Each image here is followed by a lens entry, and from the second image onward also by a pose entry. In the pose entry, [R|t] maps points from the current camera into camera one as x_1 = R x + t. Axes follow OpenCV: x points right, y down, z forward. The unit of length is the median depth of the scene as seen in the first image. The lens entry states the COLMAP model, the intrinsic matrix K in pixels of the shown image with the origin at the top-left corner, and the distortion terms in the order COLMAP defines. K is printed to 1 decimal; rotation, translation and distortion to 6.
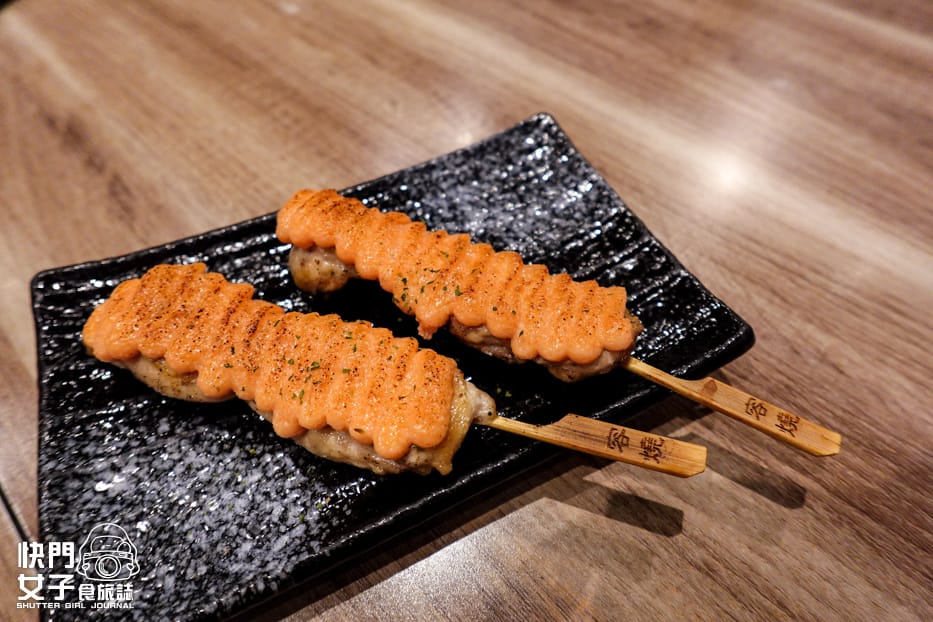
lens RADIAL K [[522.4, 0, 466.5], [0, 522.4, 311.0], [0, 0, 1]] dist [-0.001418, -0.000227]
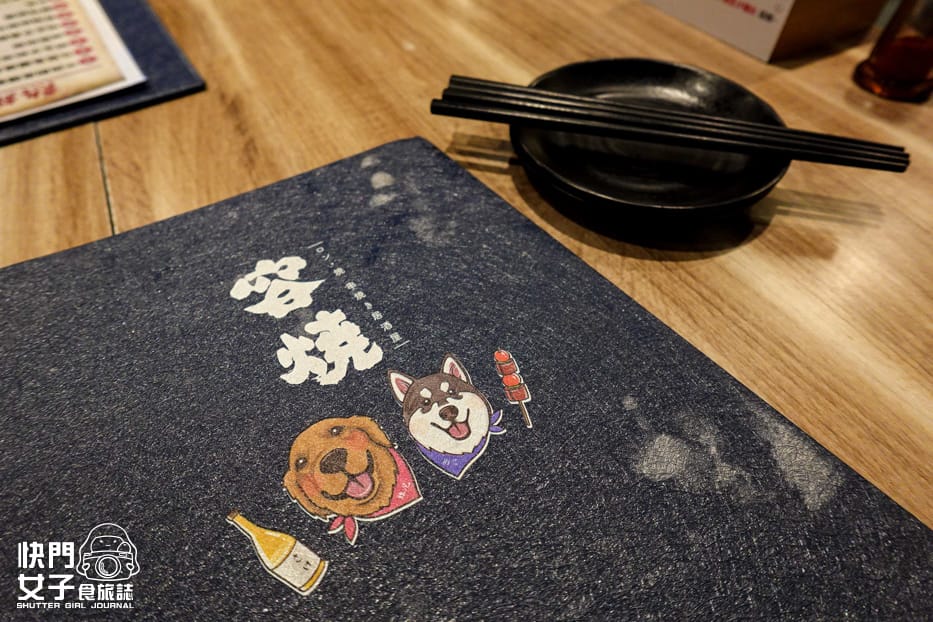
lens RADIAL K [[522.4, 0, 466.5], [0, 522.4, 311.0], [0, 0, 1]] dist [-0.001418, -0.000227]
pose [[0.955983, 0.232890, -0.178489, 0.229851], [-0.246246, 0.967564, -0.056422, 0.119972], [0.159559, 0.097891, 0.982323, -0.236433]]
